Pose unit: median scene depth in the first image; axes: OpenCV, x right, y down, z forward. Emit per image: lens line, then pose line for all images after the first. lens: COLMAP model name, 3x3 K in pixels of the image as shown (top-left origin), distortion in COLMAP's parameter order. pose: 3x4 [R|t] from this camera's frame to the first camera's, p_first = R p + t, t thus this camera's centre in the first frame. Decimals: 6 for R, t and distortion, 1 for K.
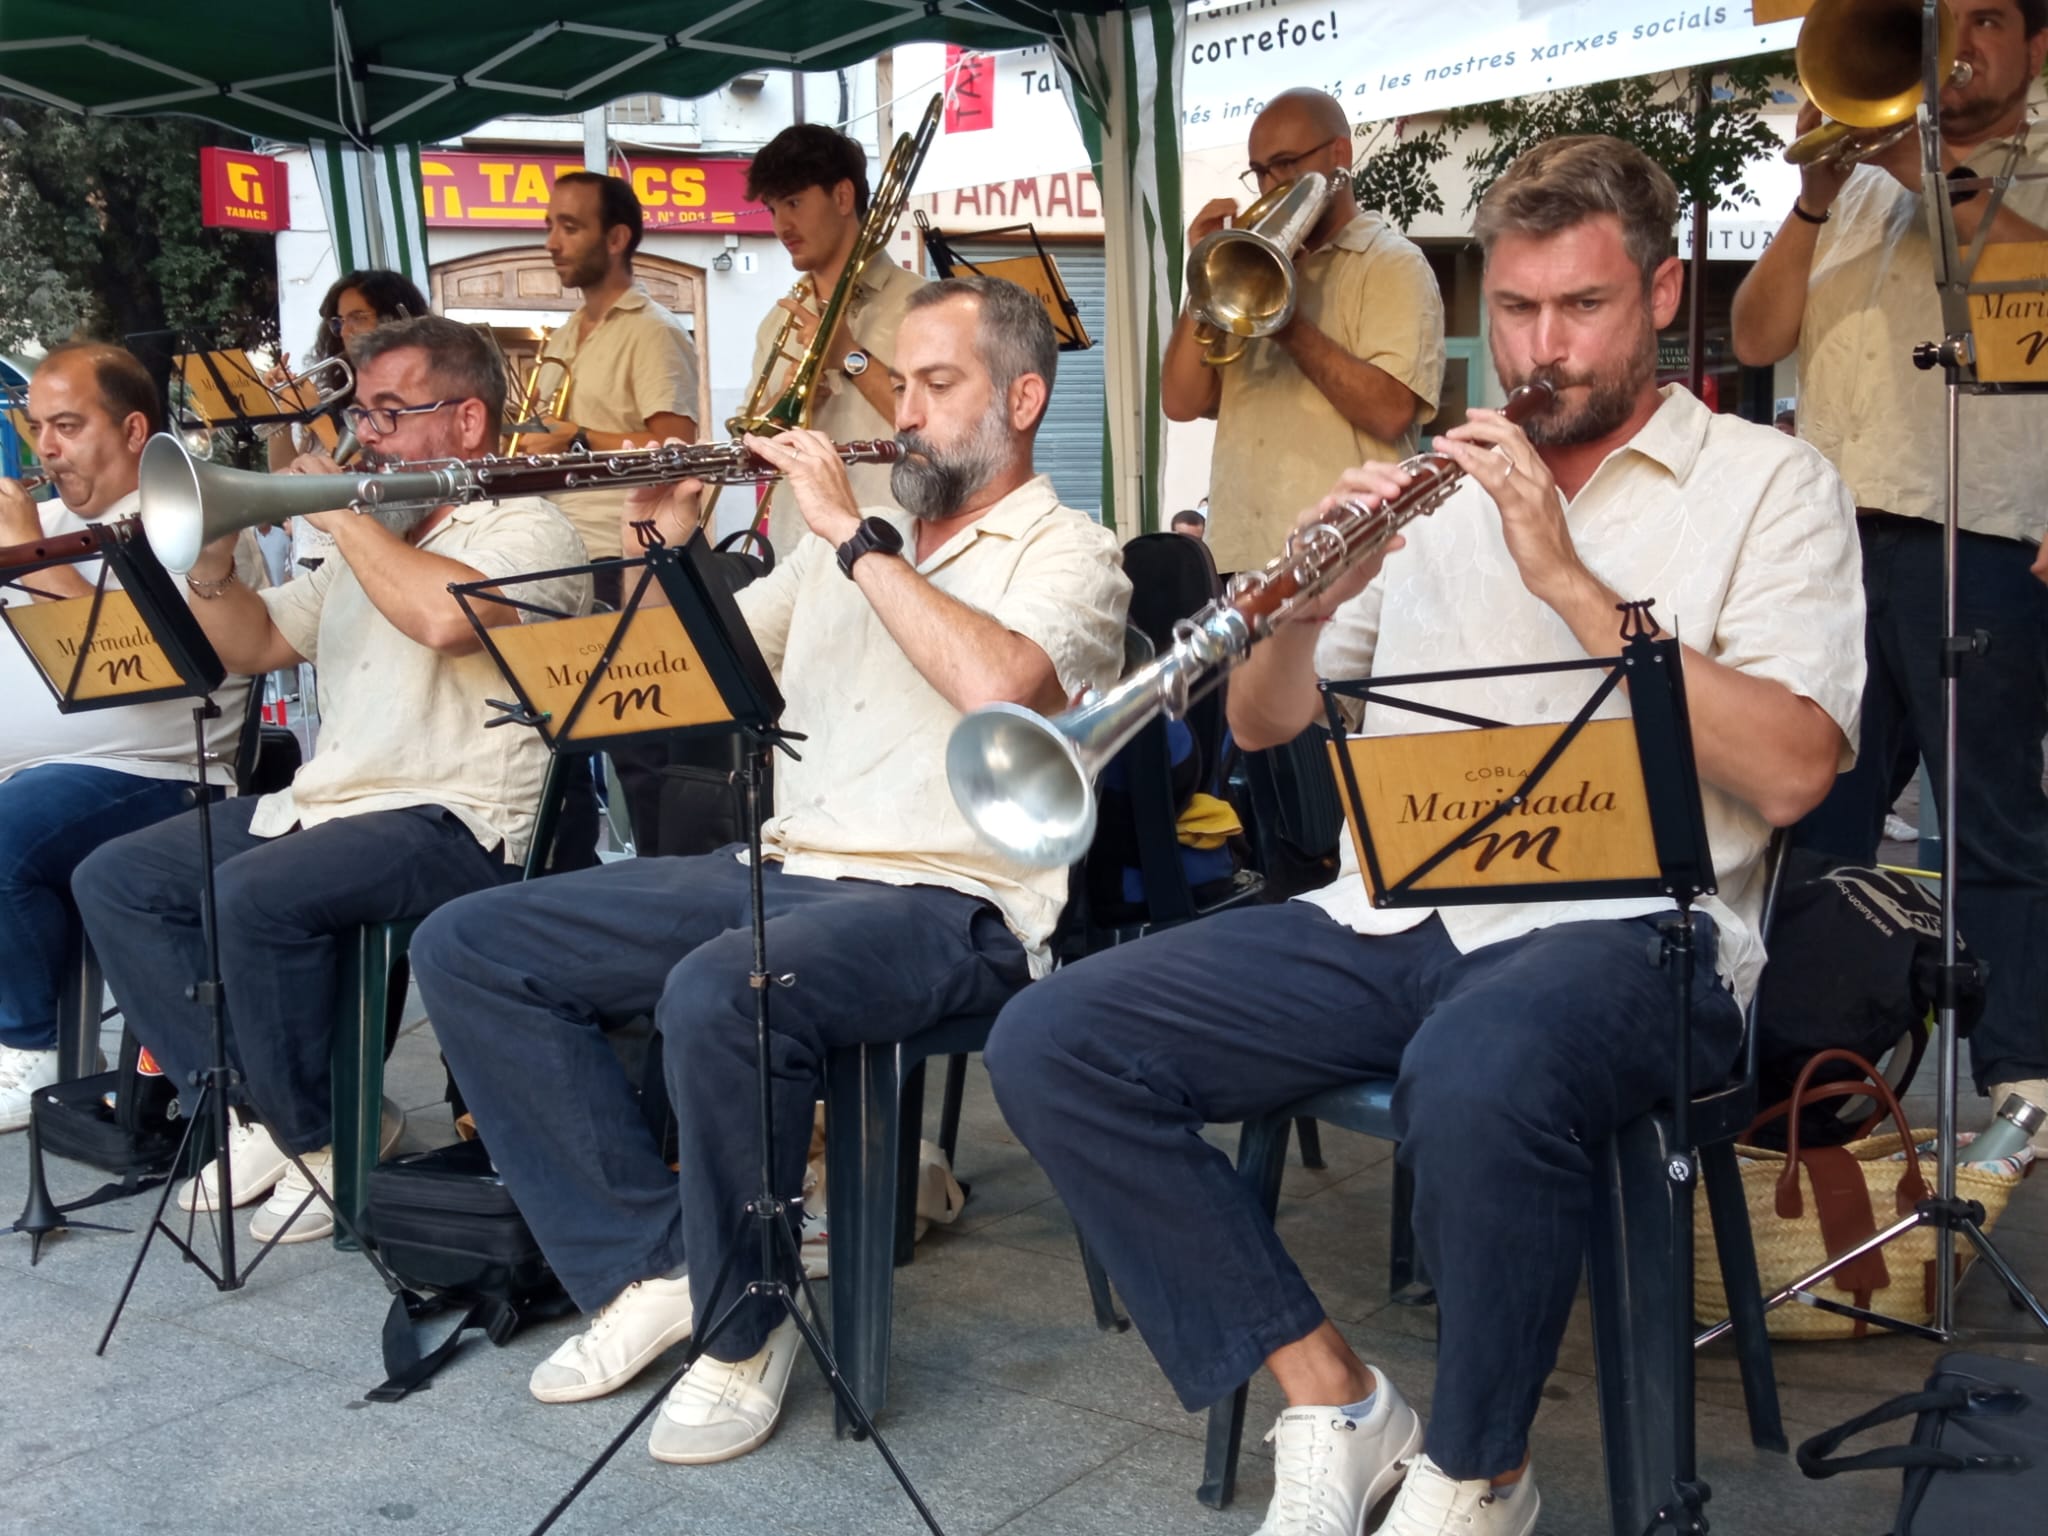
lens RADIAL K [[2231.1, 0, 1017.9], [0, 2231.1, 742.2], [0, 0, 1]] dist [0.102760, -0.204772]
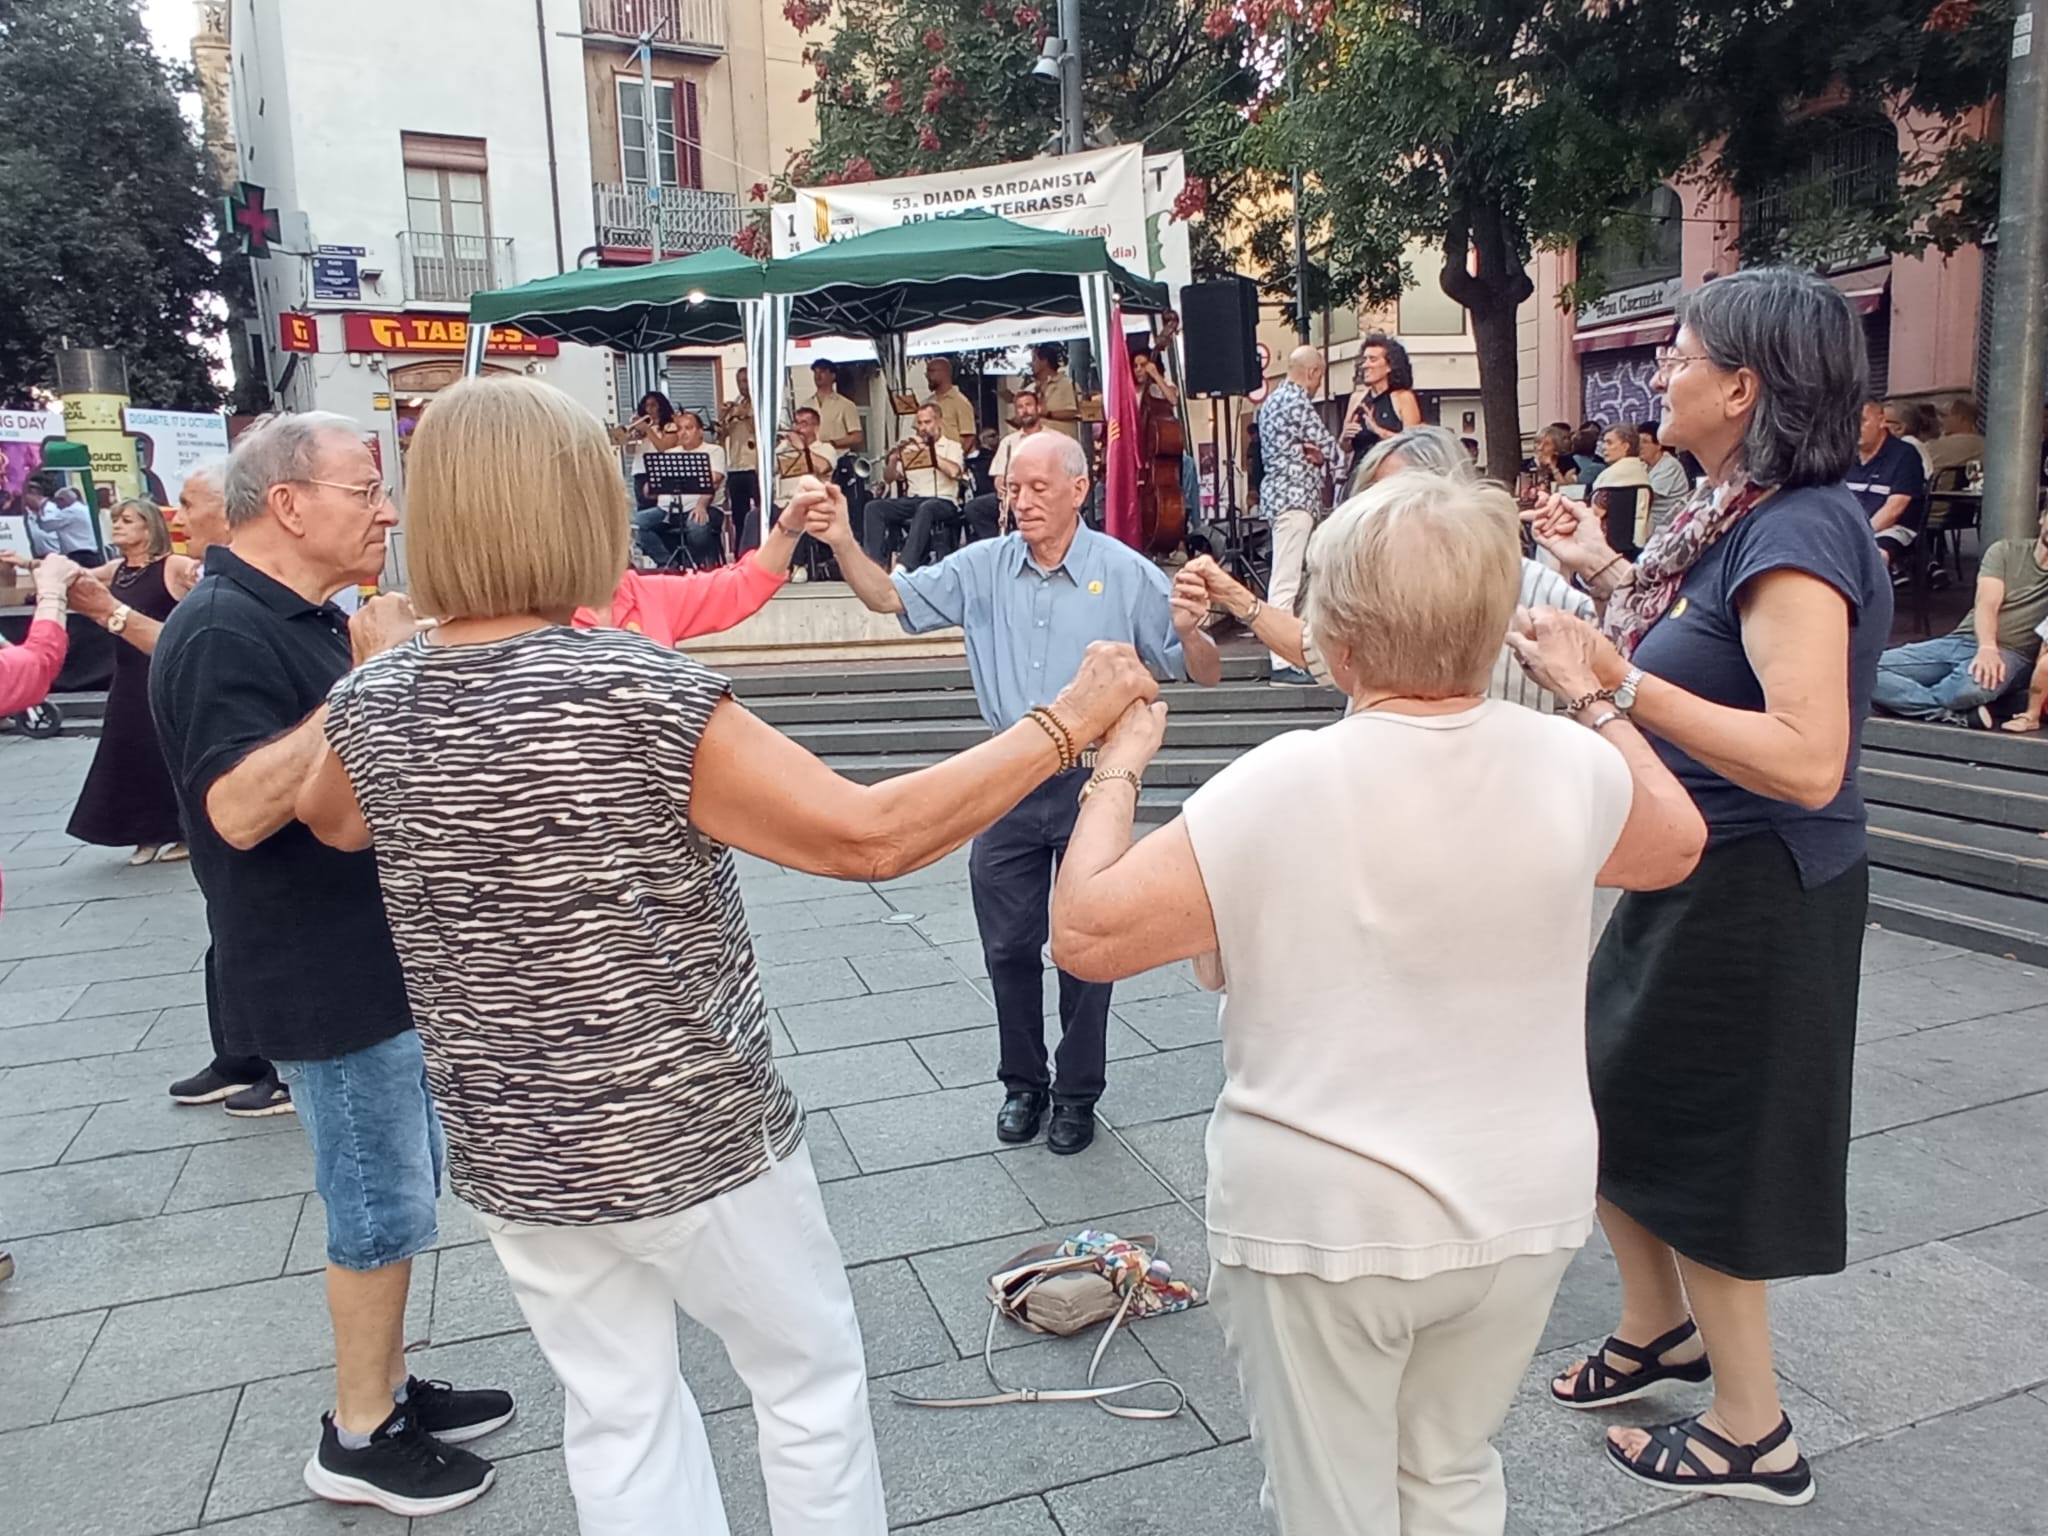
lens RADIAL K [[1513.0, 0, 1063.8], [0, 1513.0, 765.0], [0, 0, 1]] dist [-0.103055, 0.092306]
pose [[0.926412, -0.073506, 0.369267, -0.213755], [0.051257, 0.996249, 0.069719, 0.085579], [-0.373007, -0.045661, 0.926704, -0.500464]]
